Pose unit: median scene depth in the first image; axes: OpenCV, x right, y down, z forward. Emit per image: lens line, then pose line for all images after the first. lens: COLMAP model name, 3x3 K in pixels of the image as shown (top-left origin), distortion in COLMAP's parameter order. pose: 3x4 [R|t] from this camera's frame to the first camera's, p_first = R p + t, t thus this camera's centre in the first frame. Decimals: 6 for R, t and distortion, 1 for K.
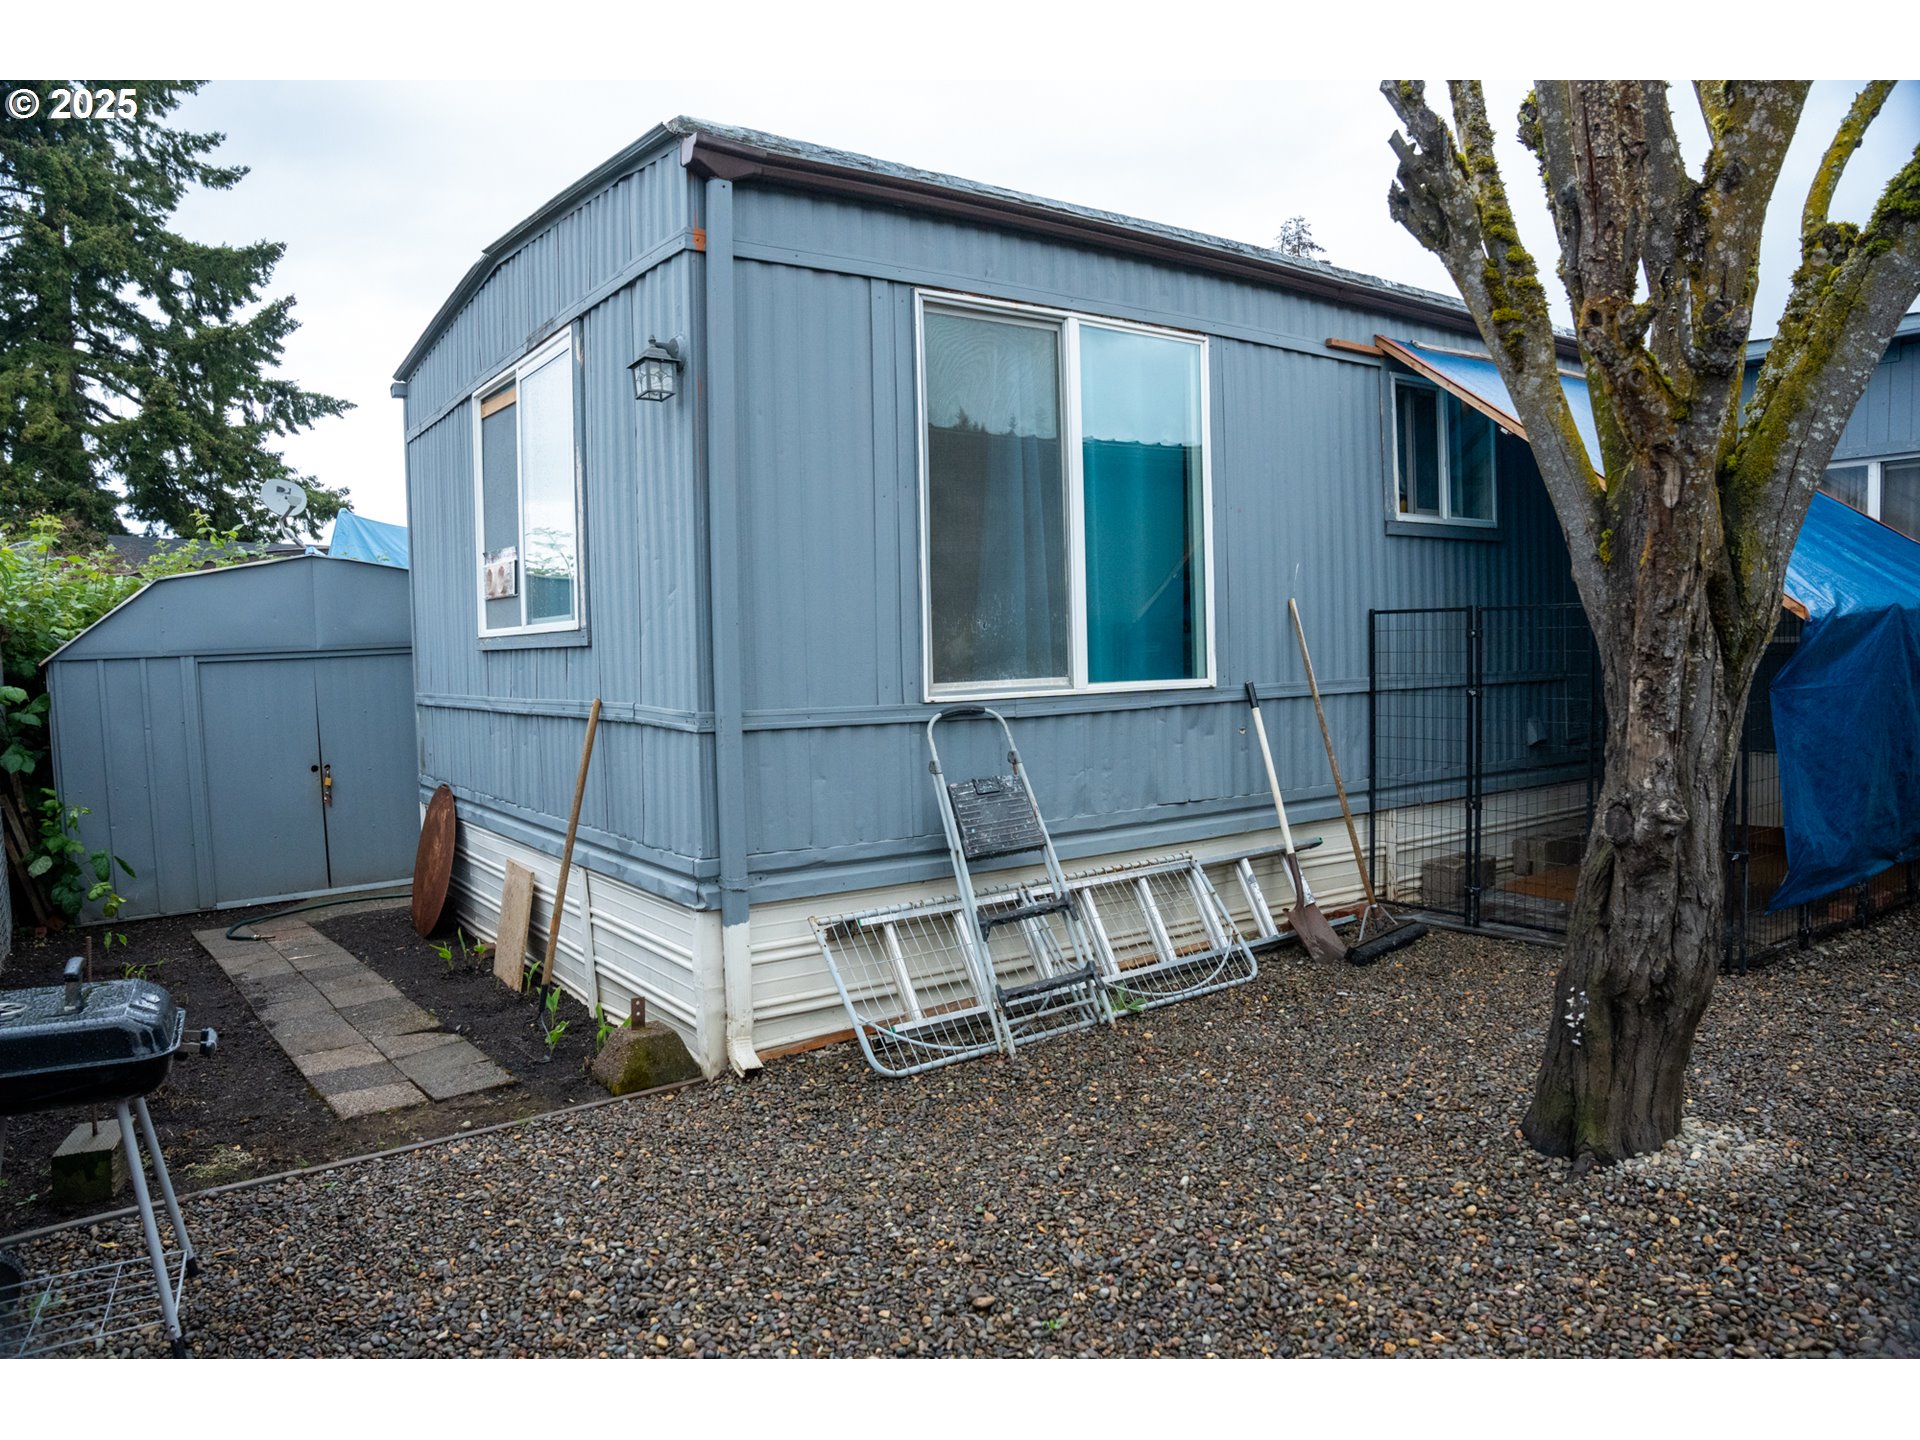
lens RADIAL K [[1309.5, 0, 960.2], [0, 1309.5, 722.9], [0, 0, 1]] dist [-0.178445, 0.132551]
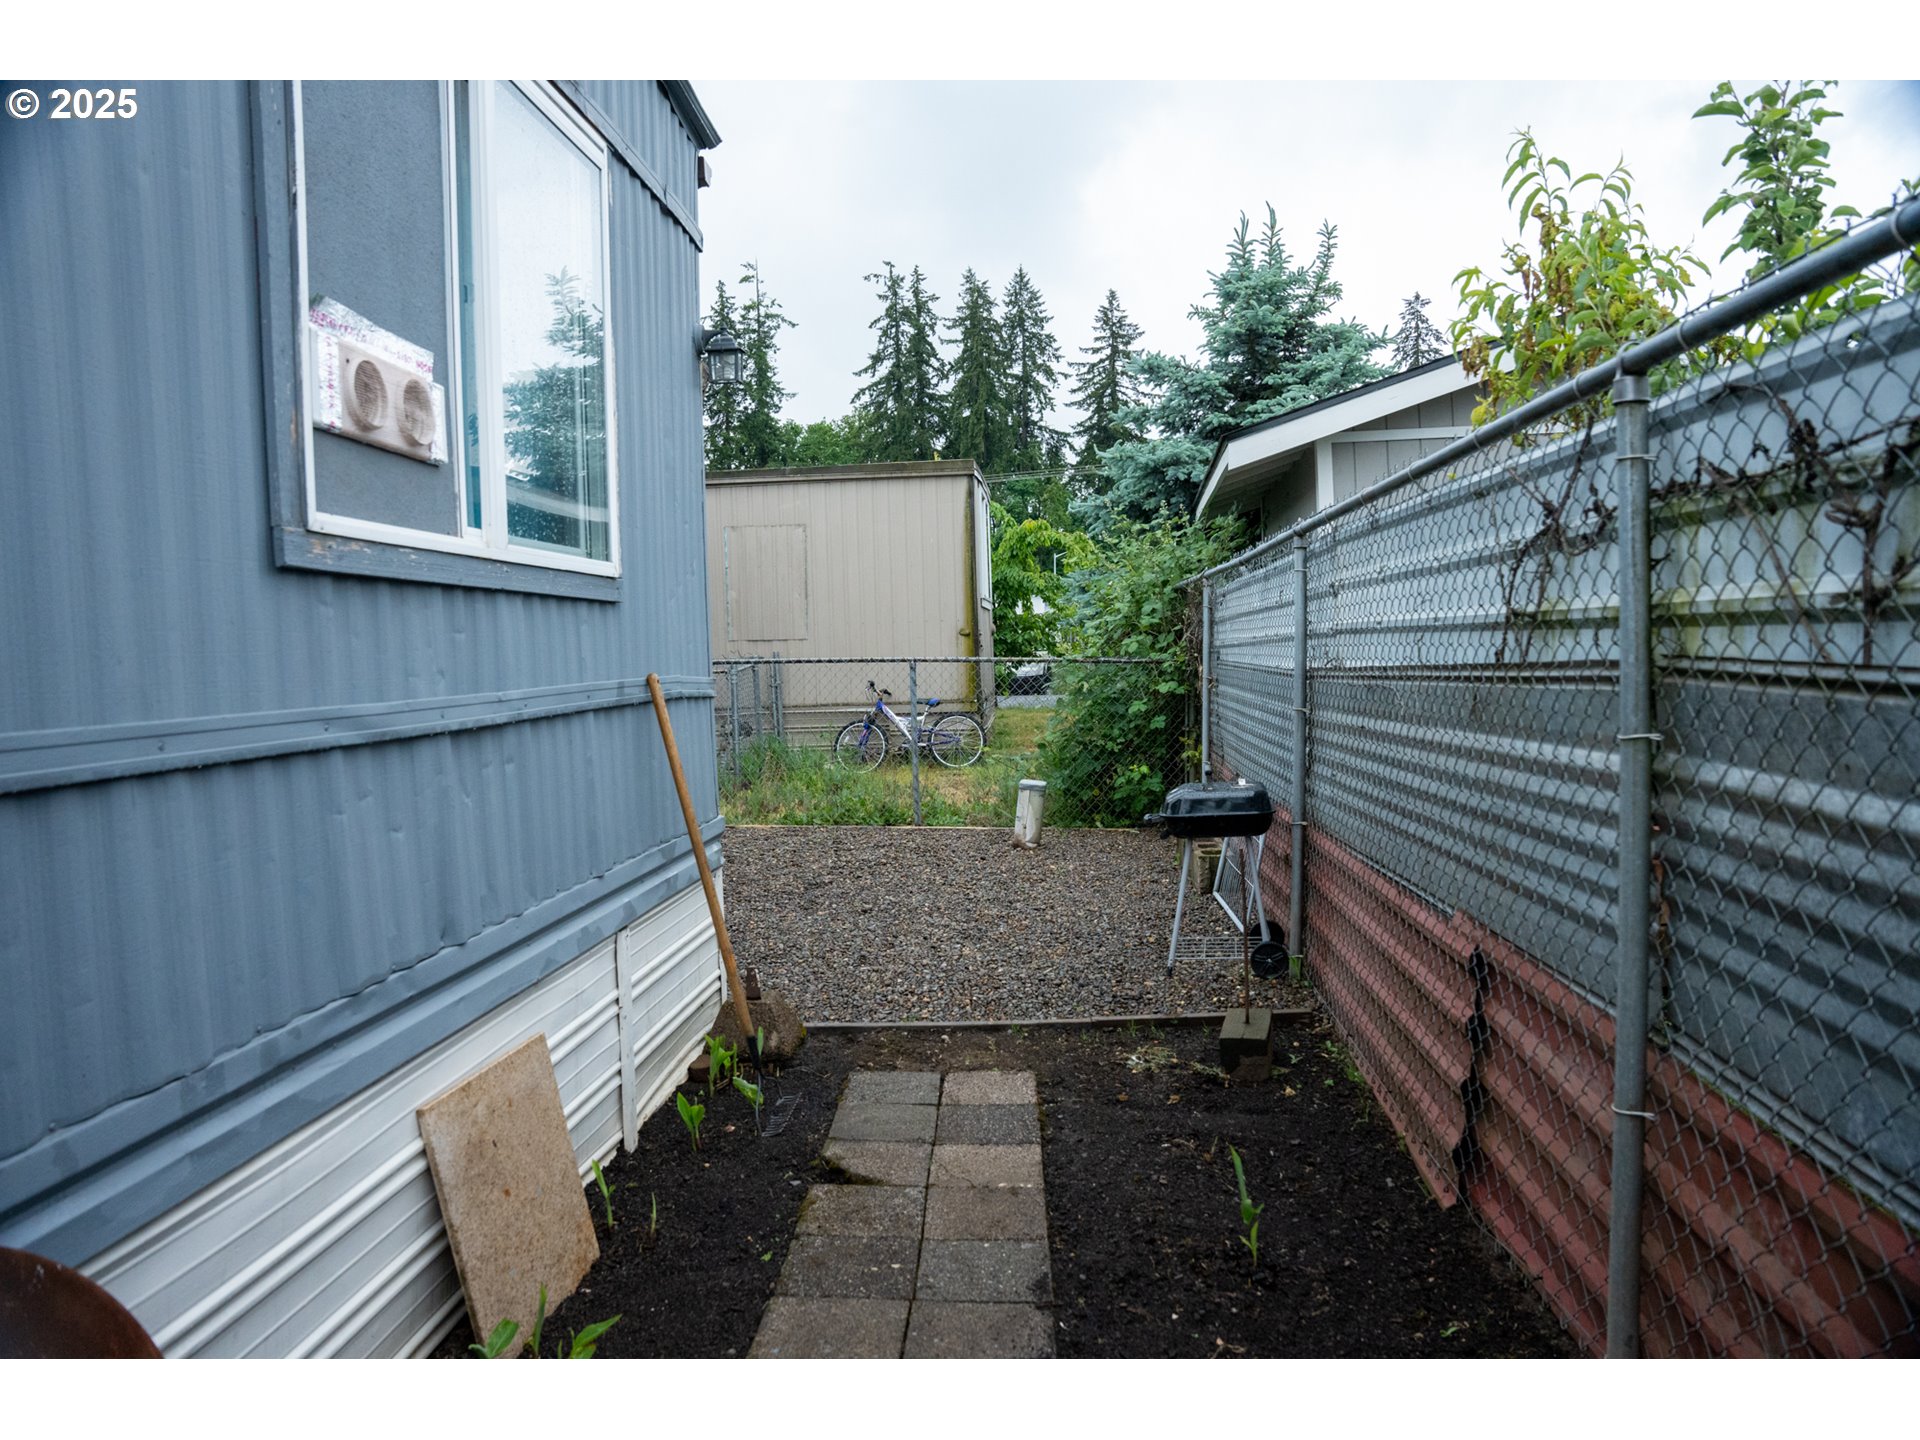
lens RADIAL K [[1309.5, 0, 960.2], [0, 1309.5, 722.9], [0, 0, 1]] dist [-0.178445, 0.132551]
pose [[-0.767713, 0.014501, 0.640629, -1.383484], [0.089136, 0.992441, 0.084354, -0.057788], [-0.634564, 0.121863, -0.763203, 2.227635]]
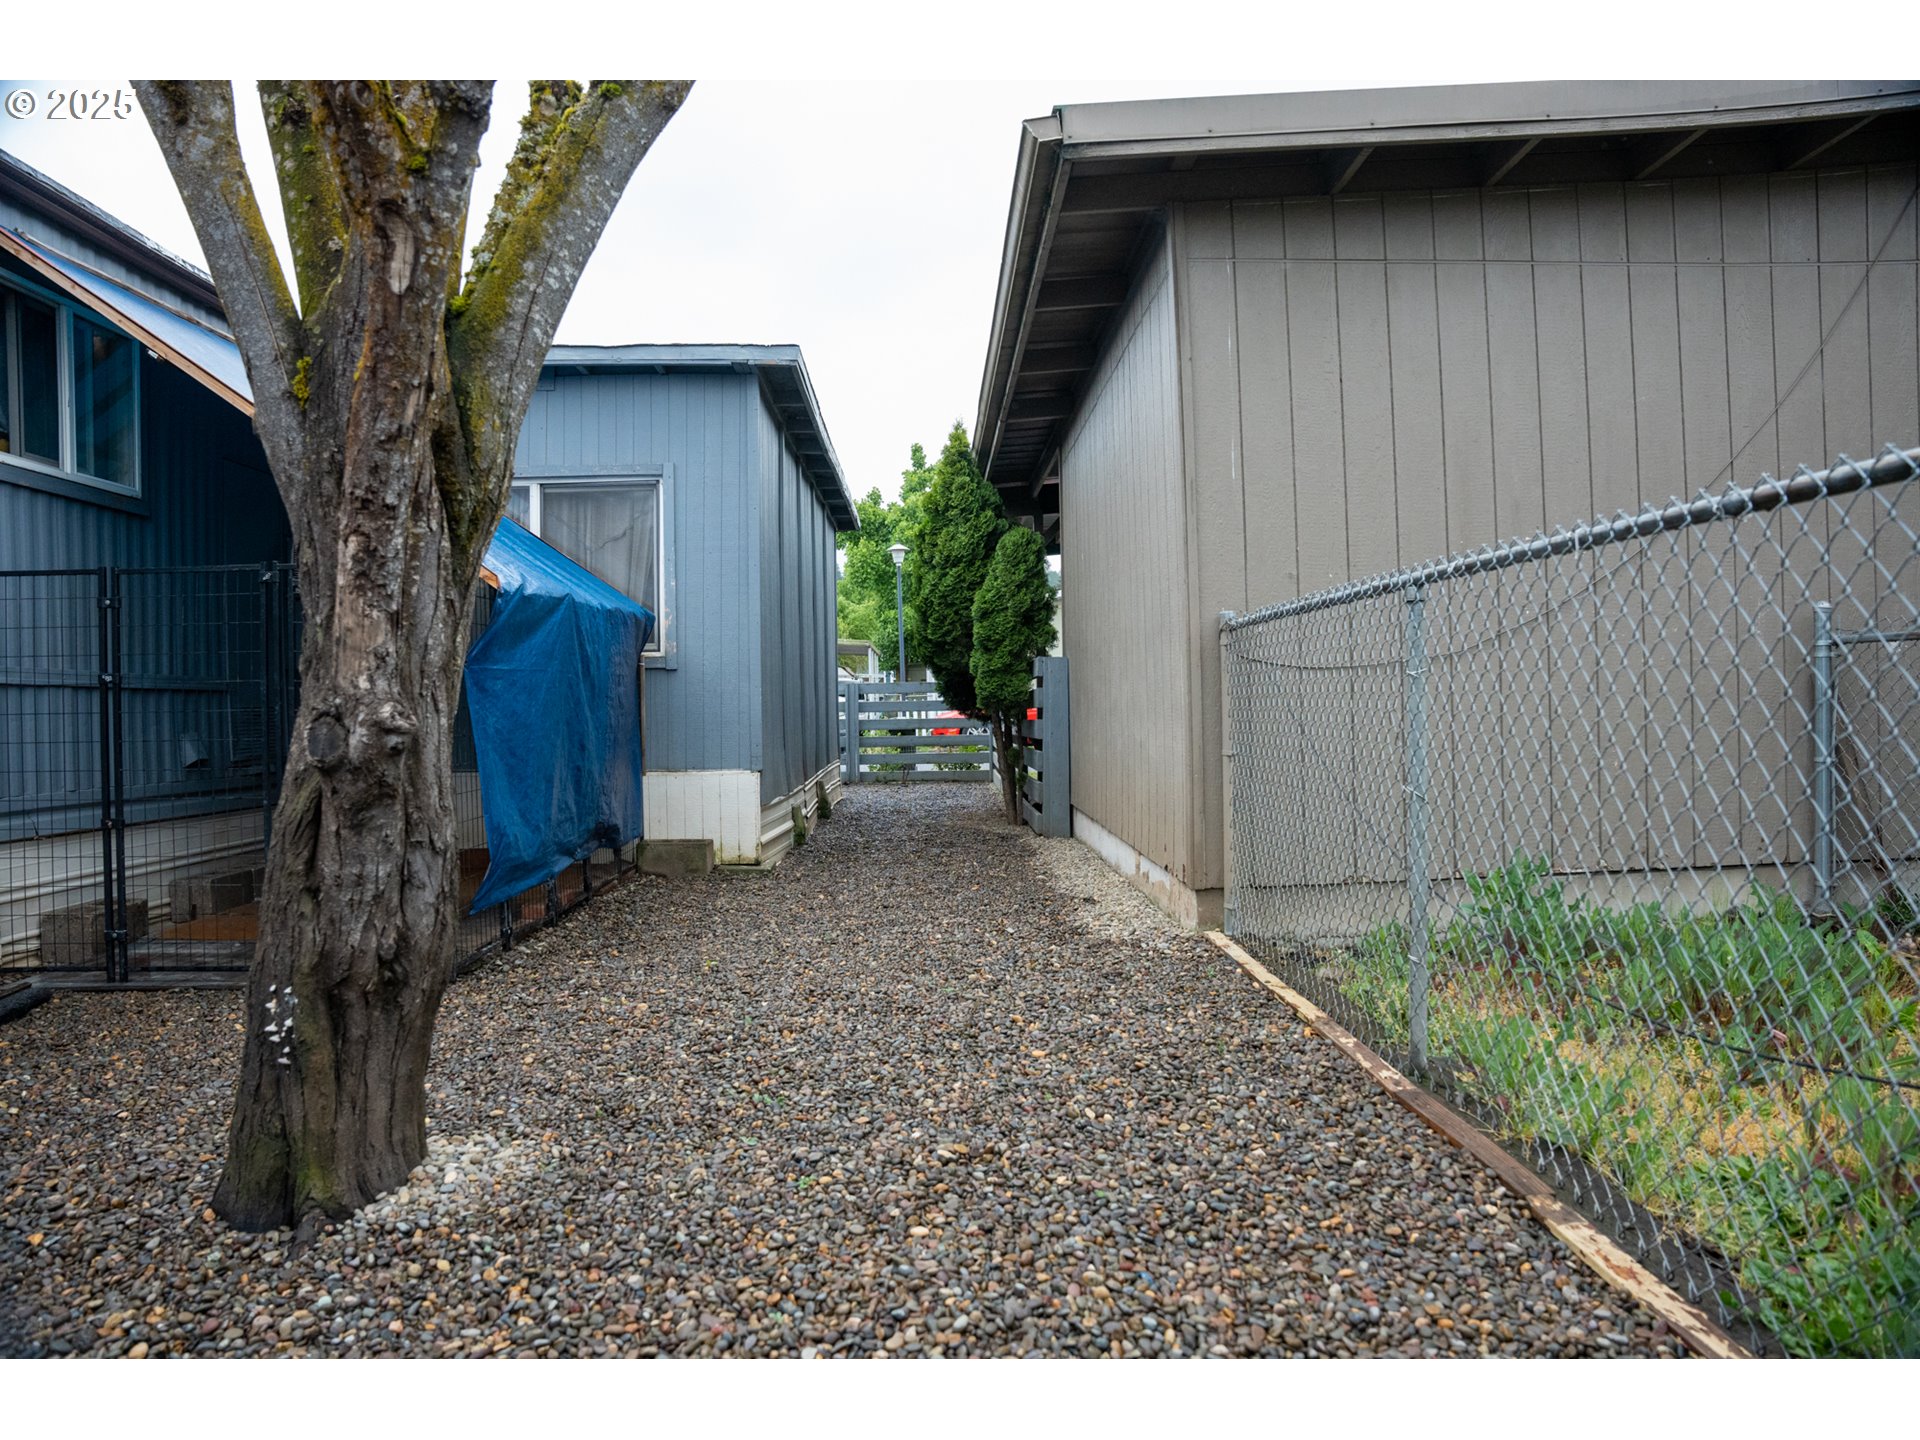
lens RADIAL K [[1309.5, 0, 960.2], [0, 1309.5, 722.9], [0, 0, 1]] dist [-0.178445, 0.132551]
pose [[0.555463, 0.006297, 0.831517, 0.114402], [0.053058, 0.997665, -0.042998, 0.114964], [-0.829847, 0.068002, 0.553832, 0.277007]]
